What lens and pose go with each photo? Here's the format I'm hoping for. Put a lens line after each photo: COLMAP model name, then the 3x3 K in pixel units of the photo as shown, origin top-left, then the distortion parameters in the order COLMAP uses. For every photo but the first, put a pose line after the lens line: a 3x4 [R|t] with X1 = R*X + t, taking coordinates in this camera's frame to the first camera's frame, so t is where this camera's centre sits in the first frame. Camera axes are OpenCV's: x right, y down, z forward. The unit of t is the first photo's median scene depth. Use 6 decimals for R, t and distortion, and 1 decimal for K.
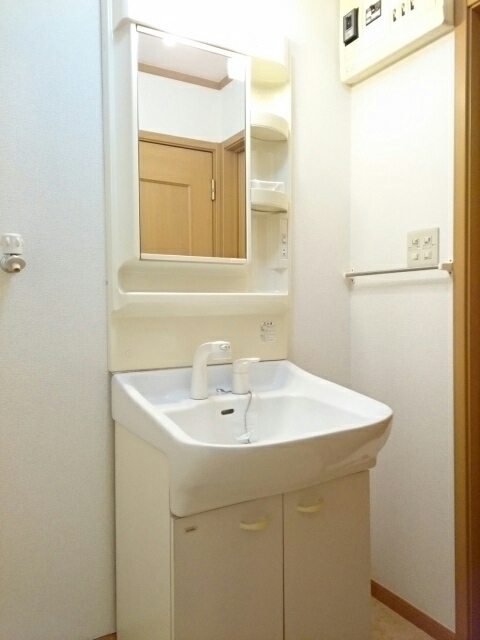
lens RADIAL K [[494.6, 0, 240.0], [0, 494.6, 320.0], [0, 0, 1]] dist [0.078934, -0.098563]
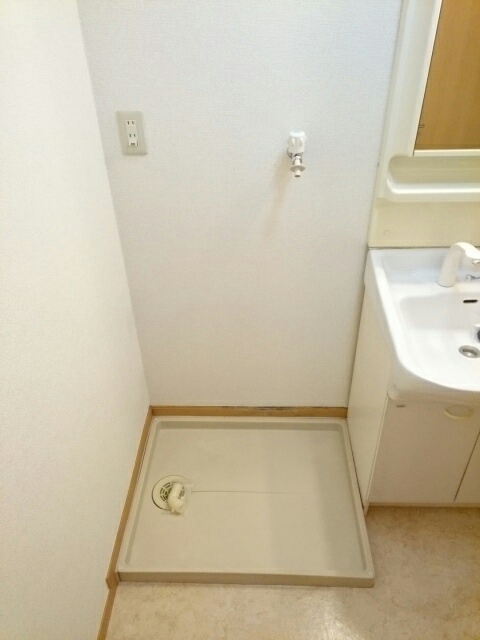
lens RADIAL K [[494.6, 0, 240.0], [0, 494.6, 320.0], [0, 0, 1]] dist [0.078934, -0.098563]
pose [[0.852737, 0.294569, -0.431357, 0.031719], [-0.003410, 0.828938, 0.559330, -0.396963], [0.522329, -0.475490, 0.707871, -0.039893]]
